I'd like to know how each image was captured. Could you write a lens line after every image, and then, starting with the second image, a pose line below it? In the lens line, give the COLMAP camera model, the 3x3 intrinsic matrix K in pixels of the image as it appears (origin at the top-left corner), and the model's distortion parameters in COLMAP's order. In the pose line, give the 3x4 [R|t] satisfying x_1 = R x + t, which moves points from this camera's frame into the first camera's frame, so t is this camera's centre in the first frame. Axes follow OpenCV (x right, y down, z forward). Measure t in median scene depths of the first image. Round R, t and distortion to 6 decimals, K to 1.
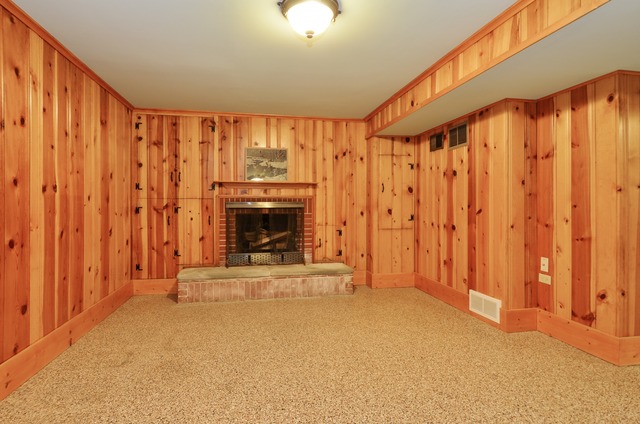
lens RADIAL K [[335.9, 0, 306.1], [0, 335.9, 207.3], [0, 0, 1]] dist [0.006415, -0.000191]
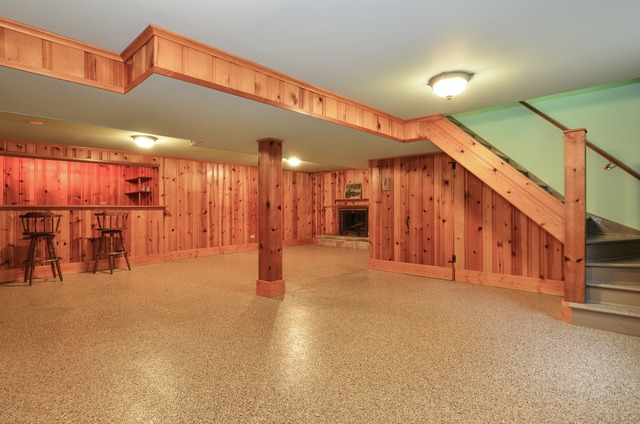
lens RADIAL K [[335.9, 0, 306.1], [0, 335.9, 207.3], [0, 0, 1]] dist [0.006415, -0.000191]
pose [[0.571364, -0.005501, -0.820678, 1.596641], [-0.002572, 0.999961, -0.008494, -0.000035], [0.820693, 0.006964, 0.571327, -0.541253]]
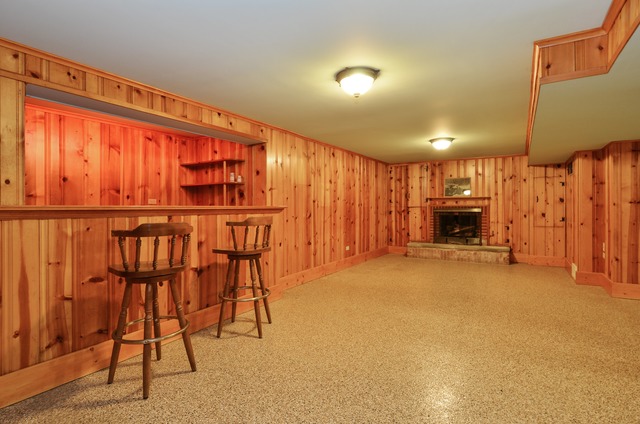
lens RADIAL K [[335.9, 0, 306.1], [0, 335.9, 207.3], [0, 0, 1]] dist [0.006415, -0.000191]
pose [[0.731684, -0.001864, -0.681641, 0.532722], [-0.002058, 0.999986, -0.004943, -0.012236], [0.681640, 0.005019, 0.731670, -0.875692]]
